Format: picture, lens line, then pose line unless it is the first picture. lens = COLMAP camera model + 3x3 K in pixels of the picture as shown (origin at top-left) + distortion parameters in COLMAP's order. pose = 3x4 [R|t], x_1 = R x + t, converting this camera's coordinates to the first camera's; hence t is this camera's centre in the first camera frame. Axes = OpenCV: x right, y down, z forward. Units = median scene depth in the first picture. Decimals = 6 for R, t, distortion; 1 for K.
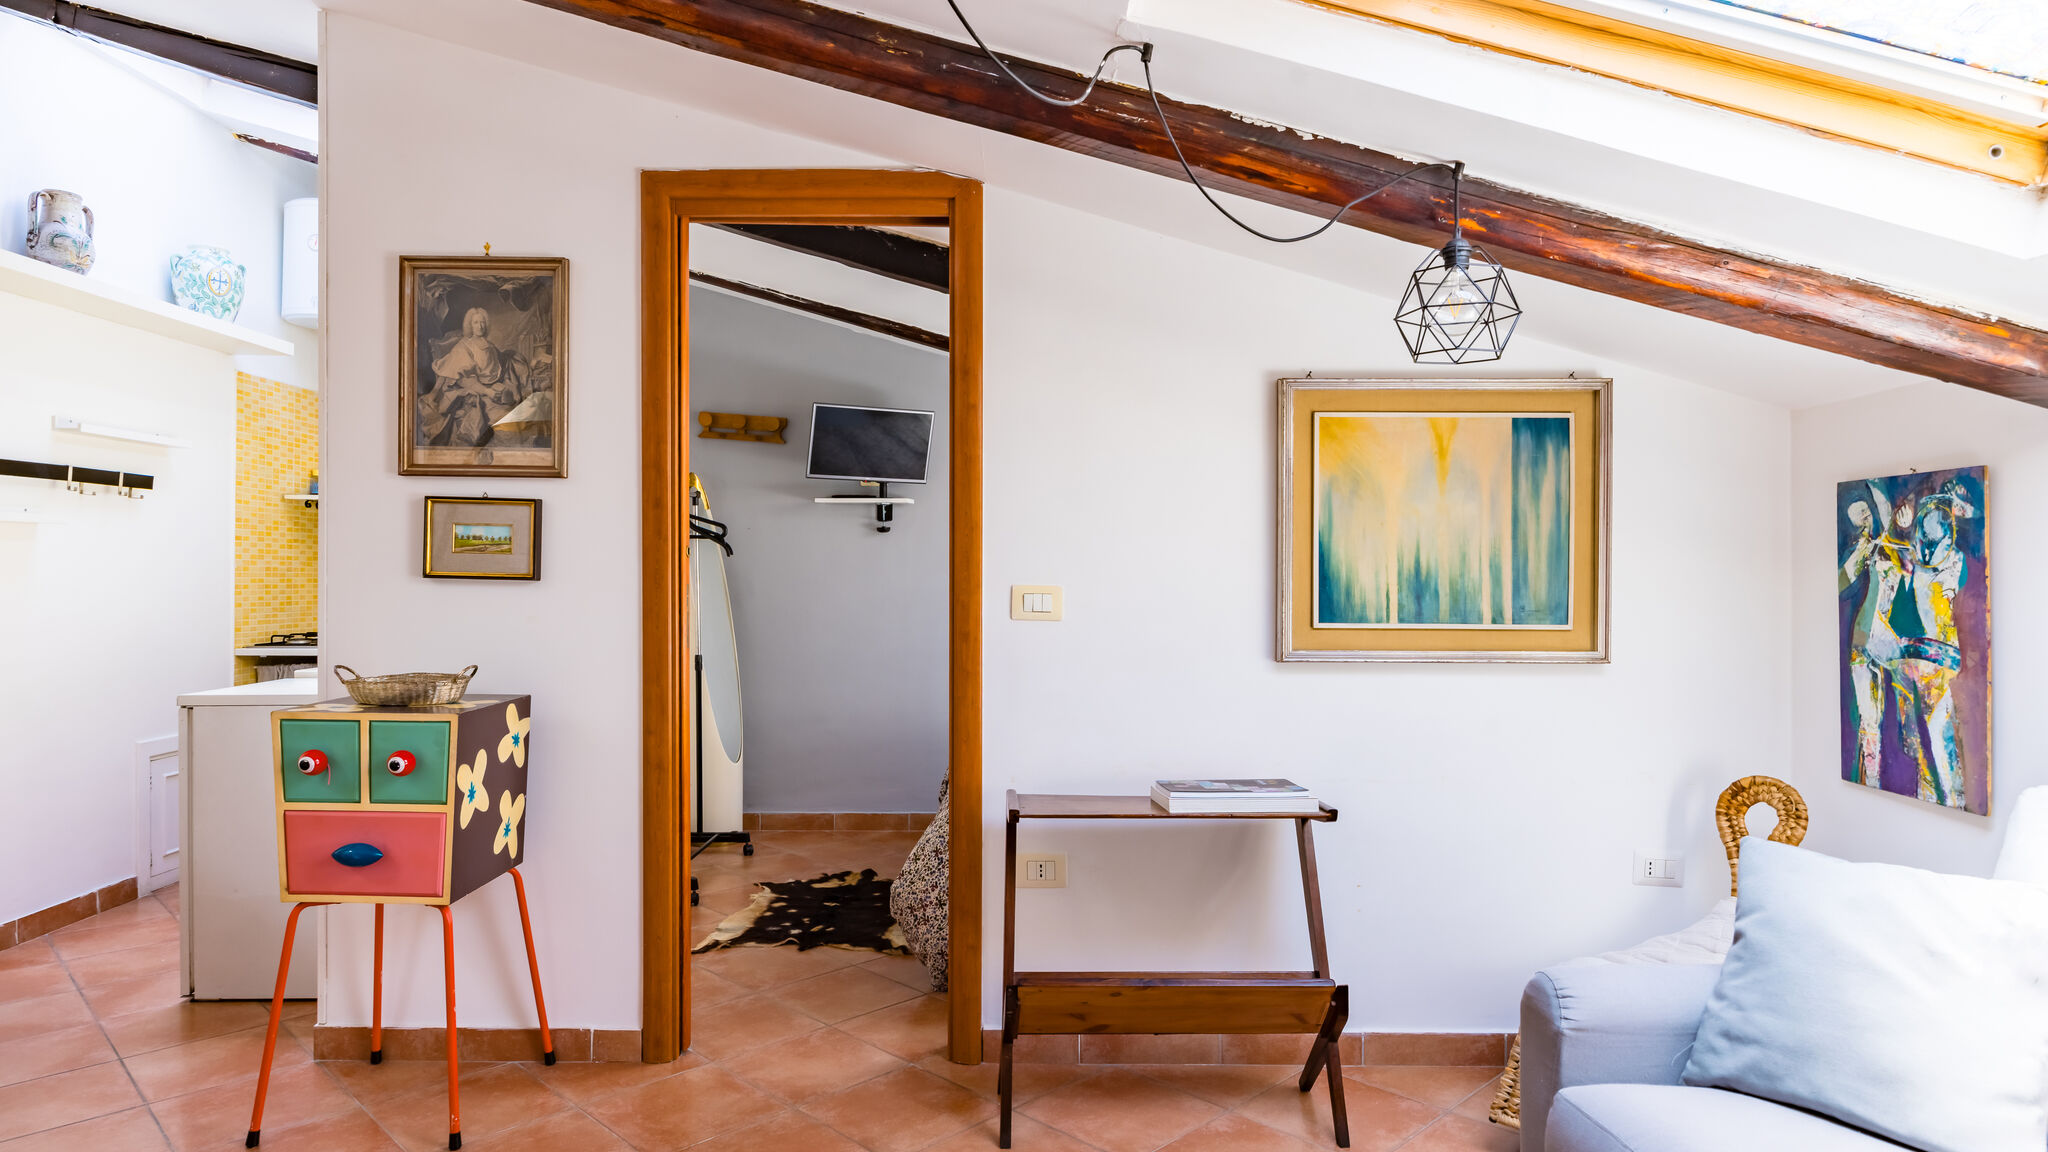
lens RADIAL K [[1197.7, 0, 1009.8], [0, 1197.7, 573.5], [0, 0, 1]] dist [0.002203, -0.000216]
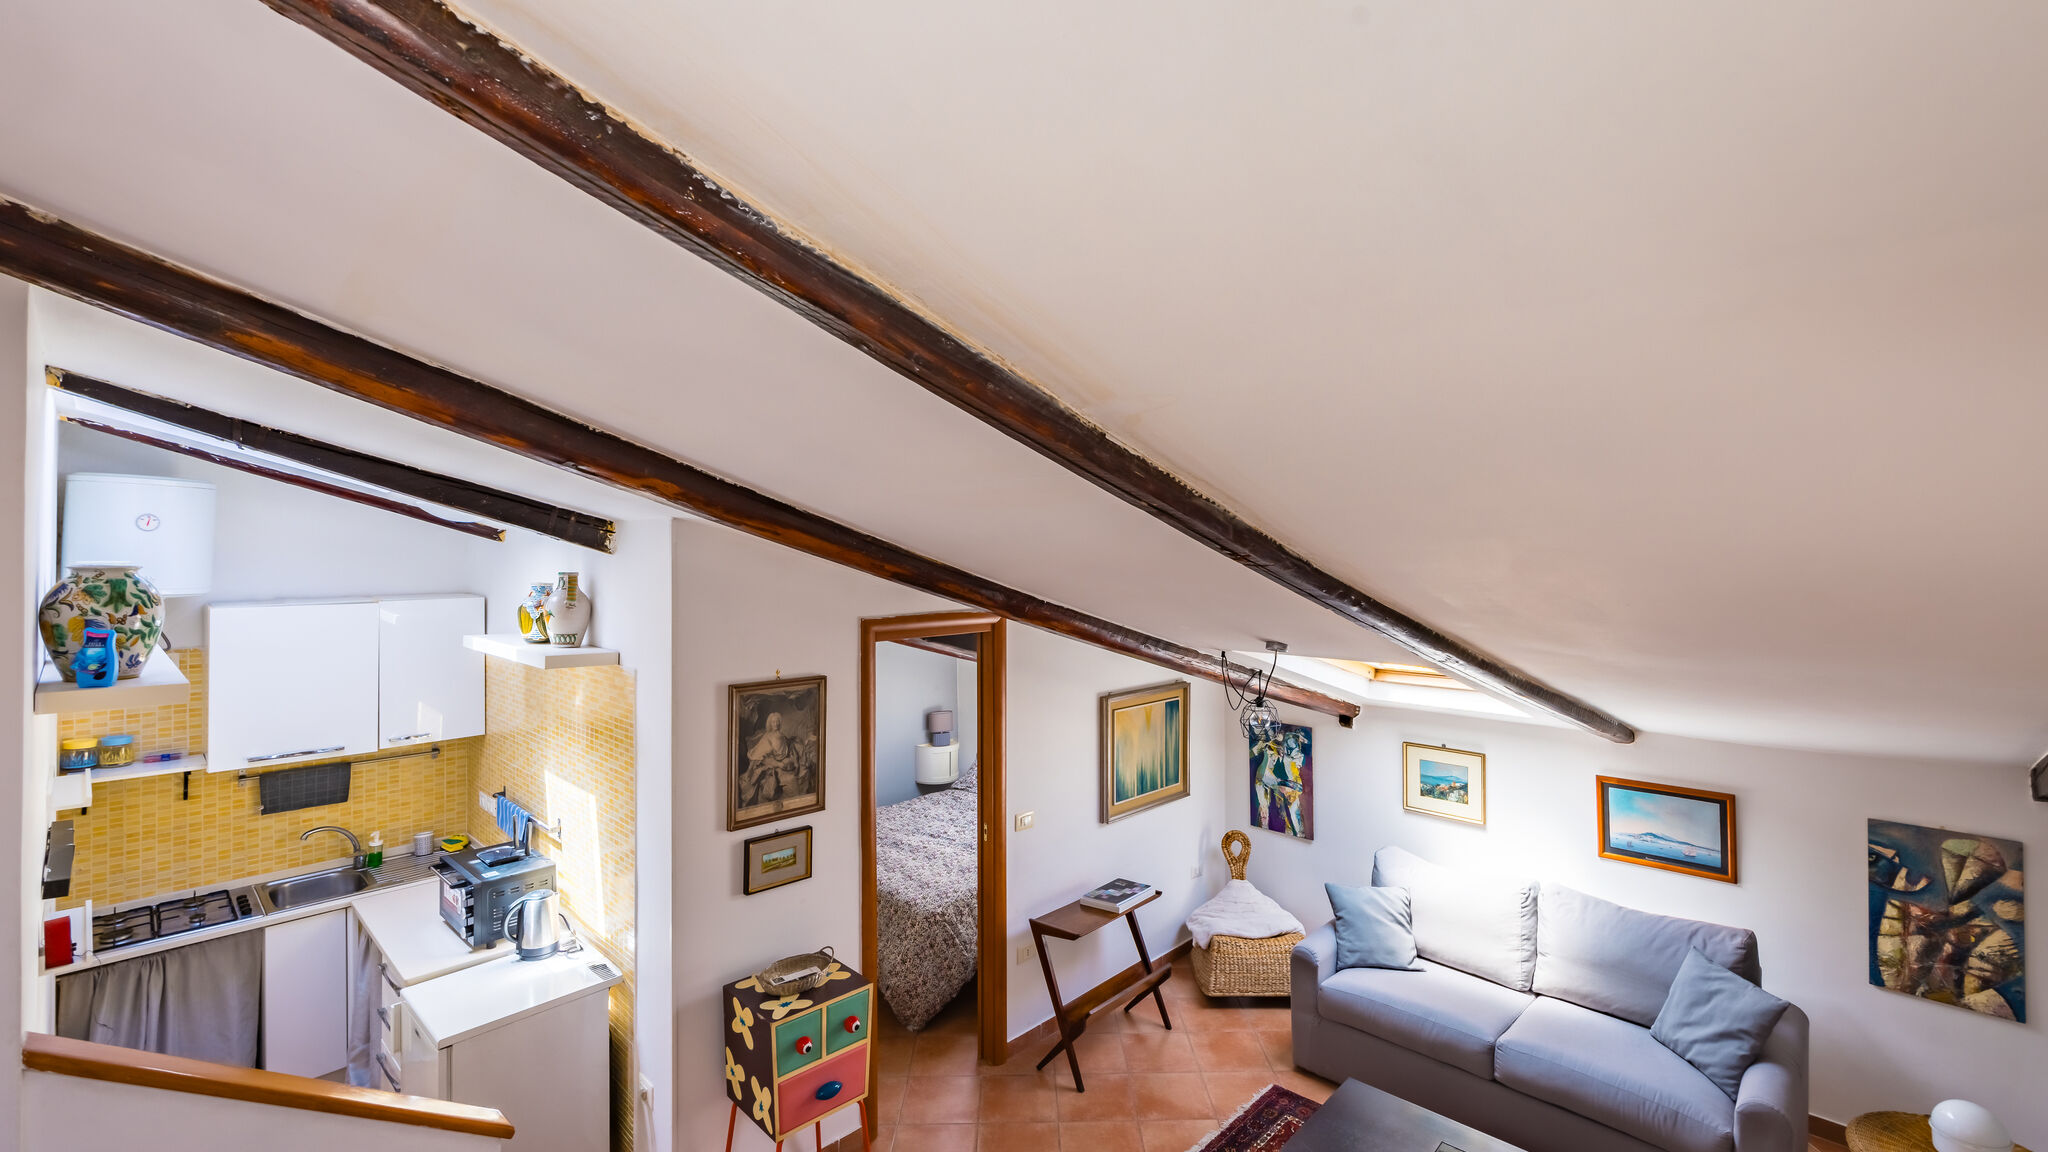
lens RADIAL K [[883.5, 0, 1035.8], [0, 883.5, 546.6], [0, 0, 1]] dist [0.002170, -0.000252]
pose [[0.683641, -0.000150, 0.729818, -1.070045], [0.003601, 0.999988, -0.003168, -0.440153], [-0.729809, 0.004794, 0.683634, -0.037197]]
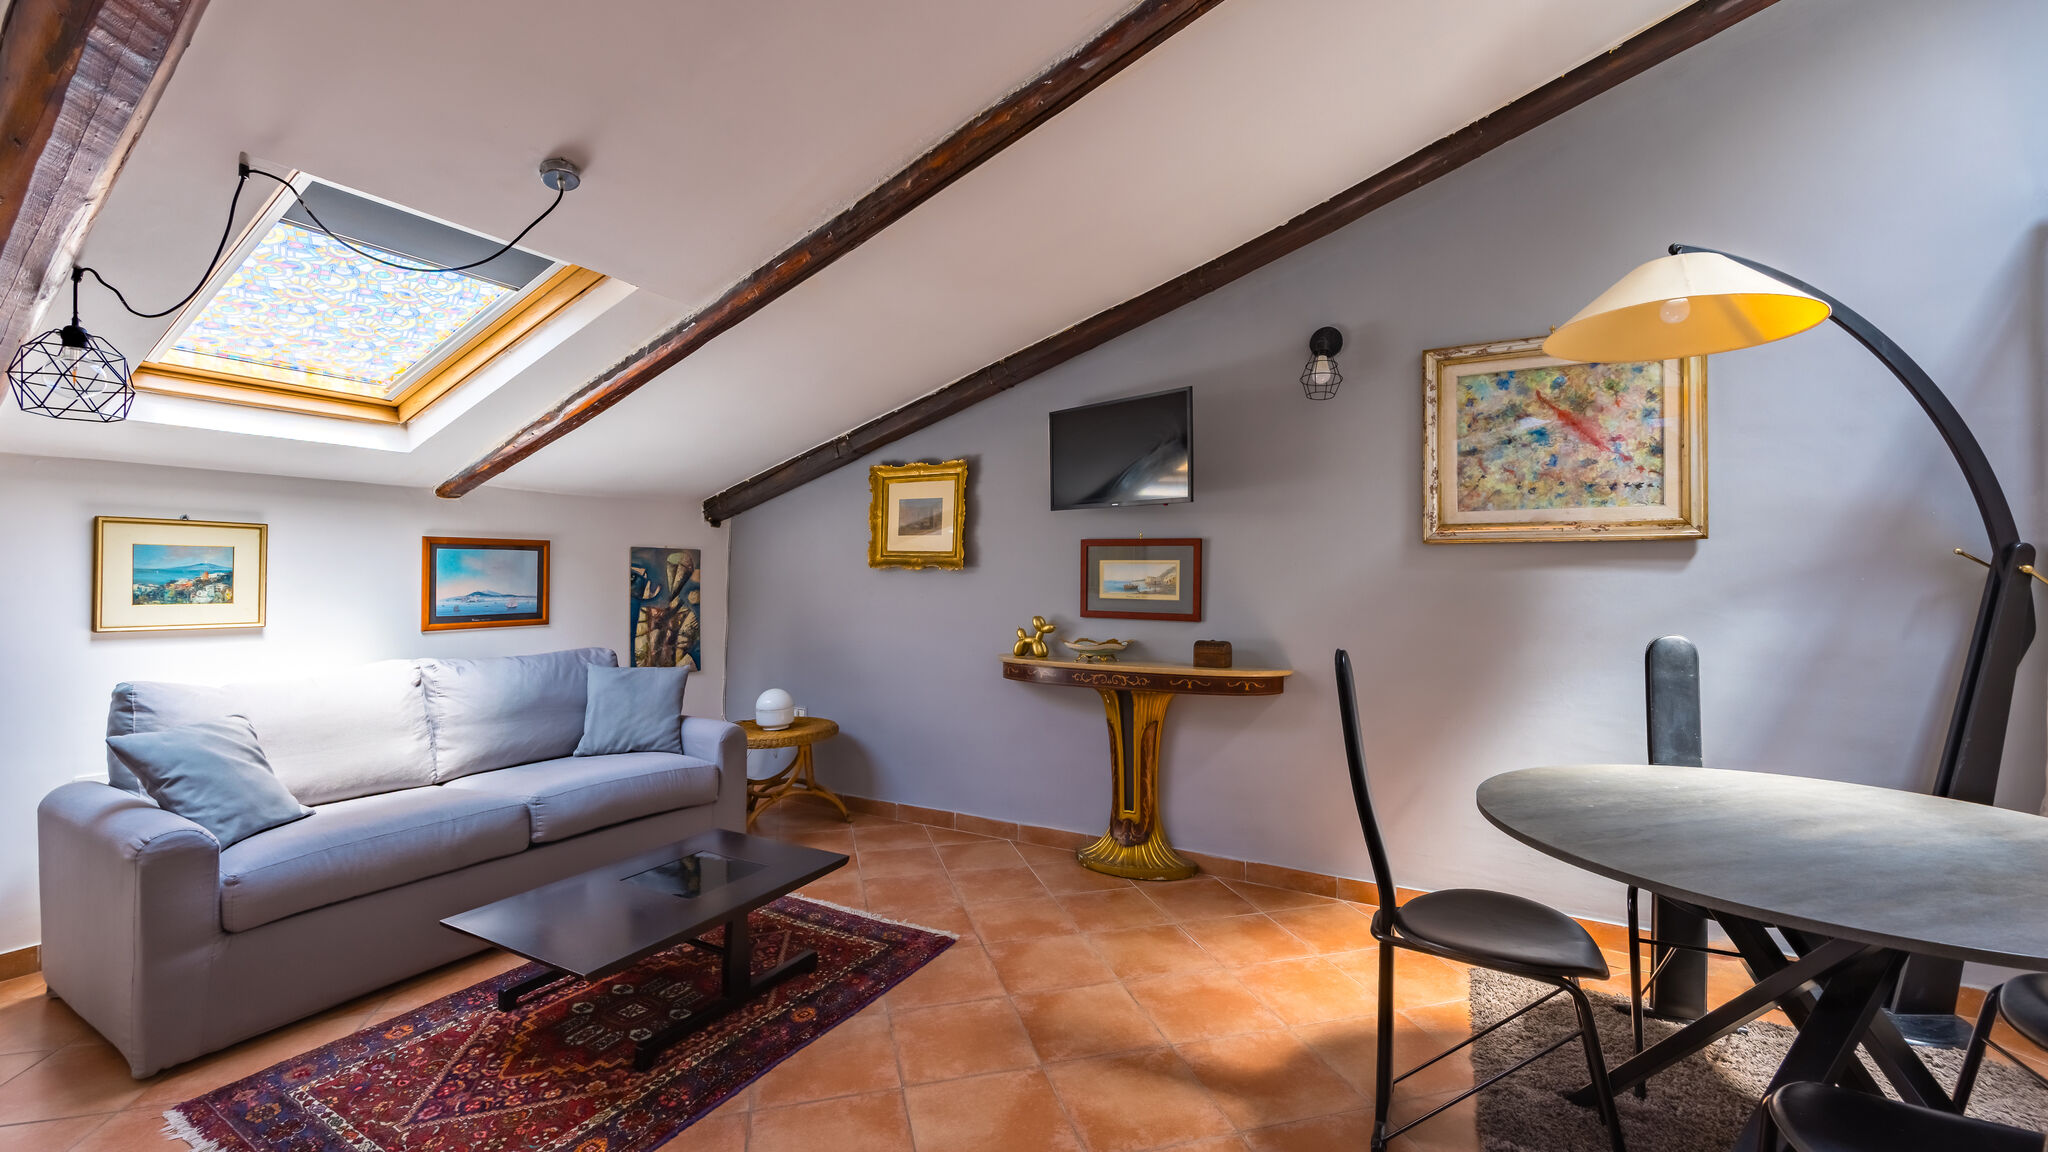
lens RADIAL K [[814.8, 0, 1016.6], [0, 814.8, 573.2], [0, 0, 1]] dist [-0.003989, 0.000335]
pose [[-0.868488, 0.003942, 0.495695, -0.672926], [0.000642, 0.999976, -0.006828, -0.000288], [-0.495710, -0.005612, -0.868470, 0.879066]]
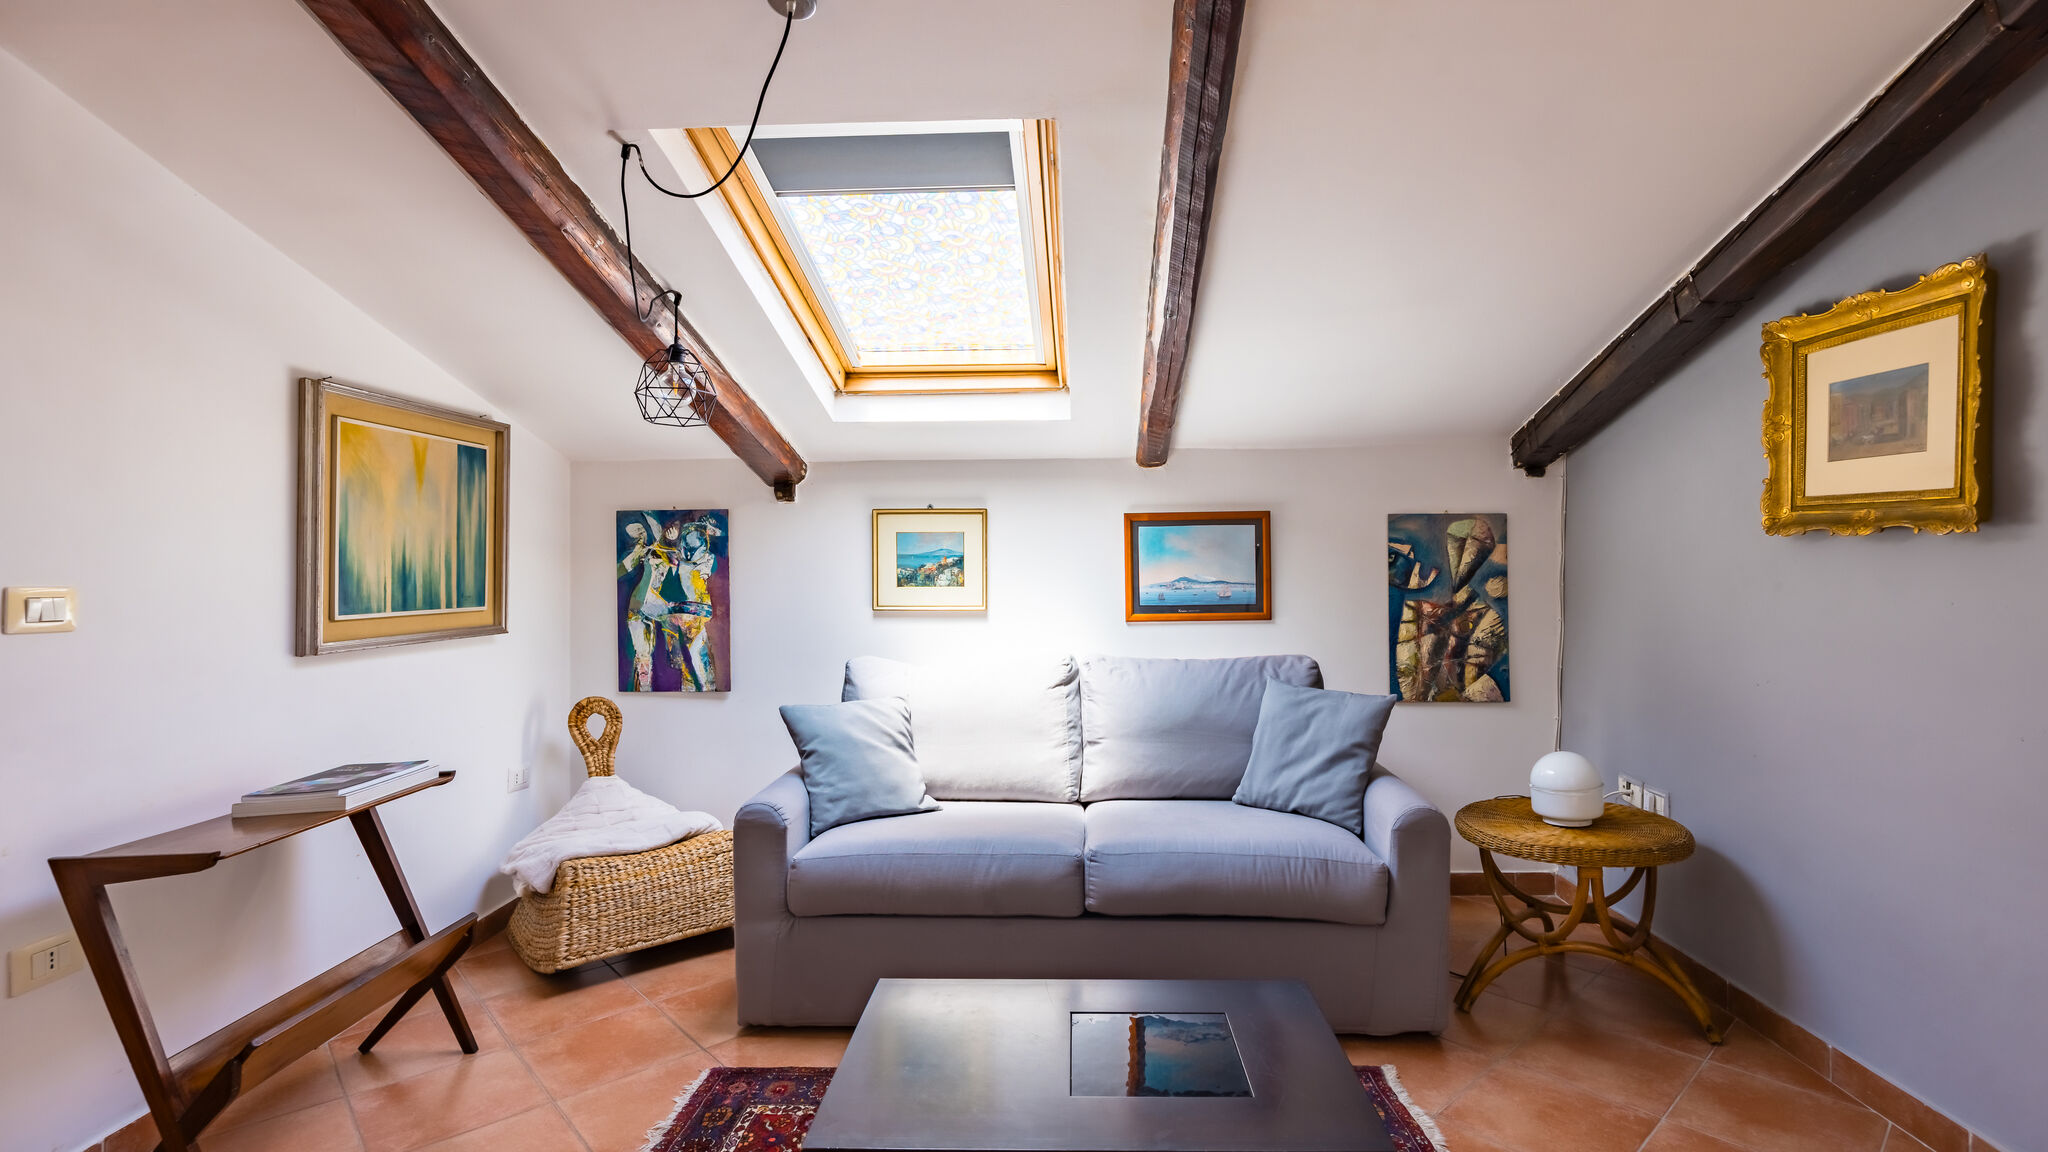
lens RADIAL K [[966.9, 0, 1052.0], [0, 966.9, 547.8], [0, 0, 1]] dist [-0.015671, 0.001334]
pose [[0.027094, 0.014847, 0.999523, -0.572338], [0.007851, 0.999856, -0.015065, -0.000592], [-0.999602, 0.008256, 0.026973, 0.347965]]
